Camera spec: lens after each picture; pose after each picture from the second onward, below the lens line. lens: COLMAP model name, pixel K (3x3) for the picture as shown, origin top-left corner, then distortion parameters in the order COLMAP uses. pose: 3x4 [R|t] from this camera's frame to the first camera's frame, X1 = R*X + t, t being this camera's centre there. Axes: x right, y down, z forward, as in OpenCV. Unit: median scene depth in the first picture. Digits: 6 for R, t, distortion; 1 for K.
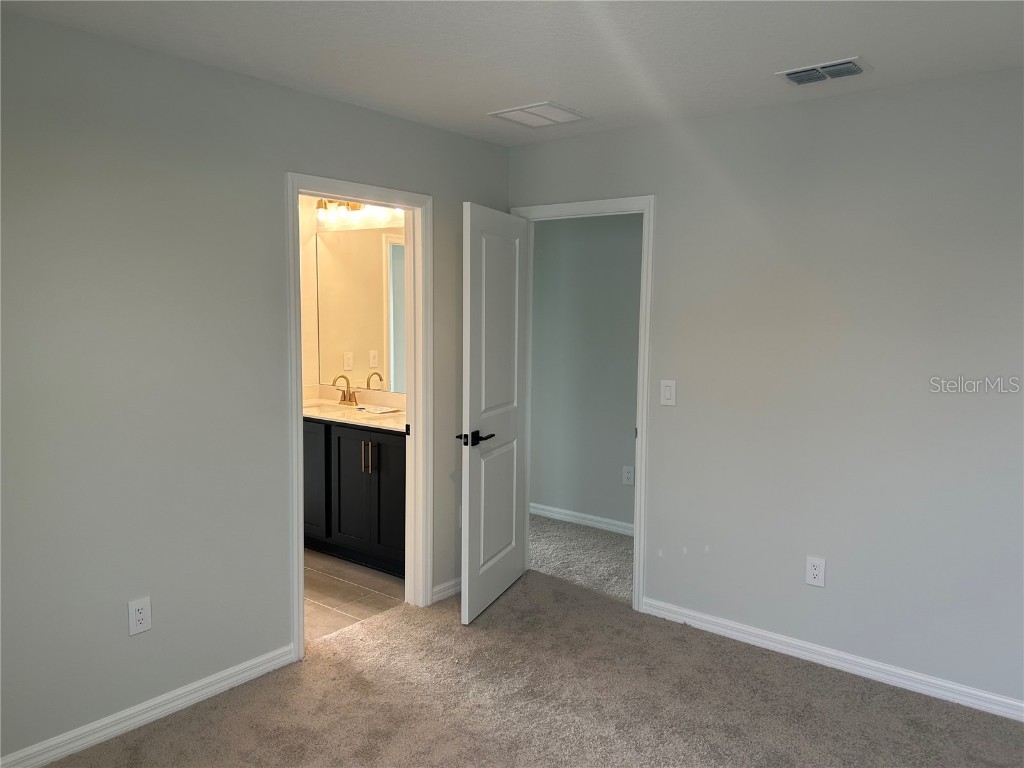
lens RADIAL K [[782.4, 0, 512.0], [0, 782.4, 384.0], [0, 0, 1]] dist [0.031830, -0.000593]
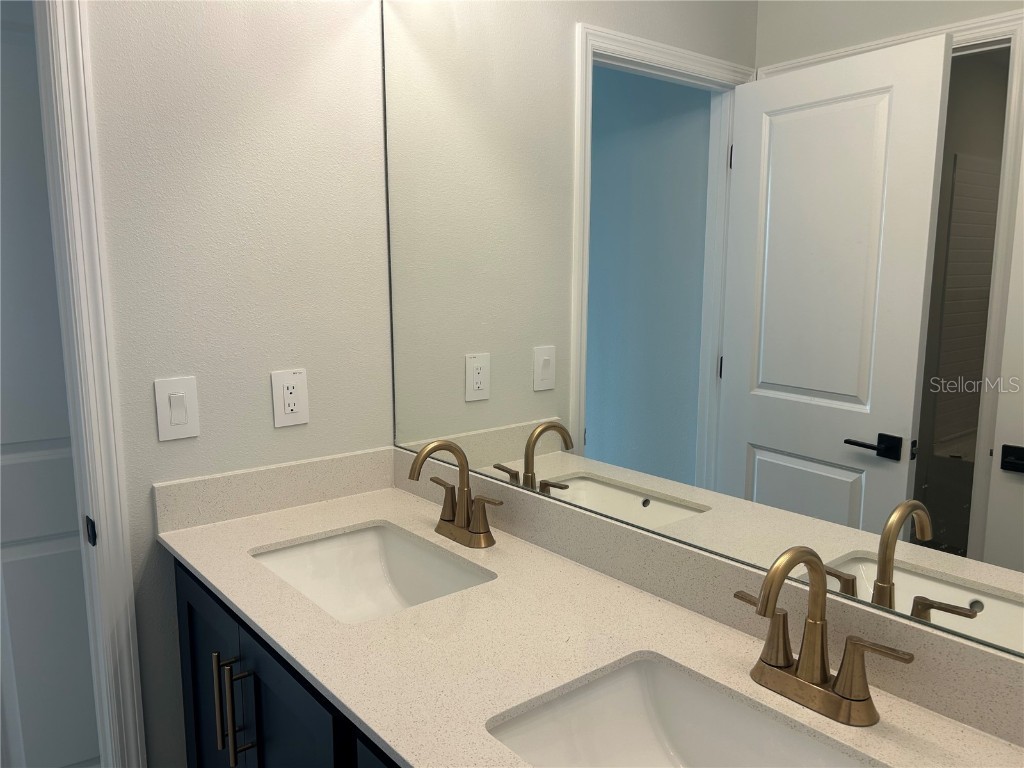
lens RADIAL K [[782.4, 0, 512.0], [0, 782.4, 384.0], [0, 0, 1]] dist [0.031830, -0.000593]
pose [[0.977769, 0.025658, -0.208110, -0.124200], [-0.015718, 0.998662, 0.049274, -0.047620], [0.209096, -0.044908, 0.976863, 0.687621]]
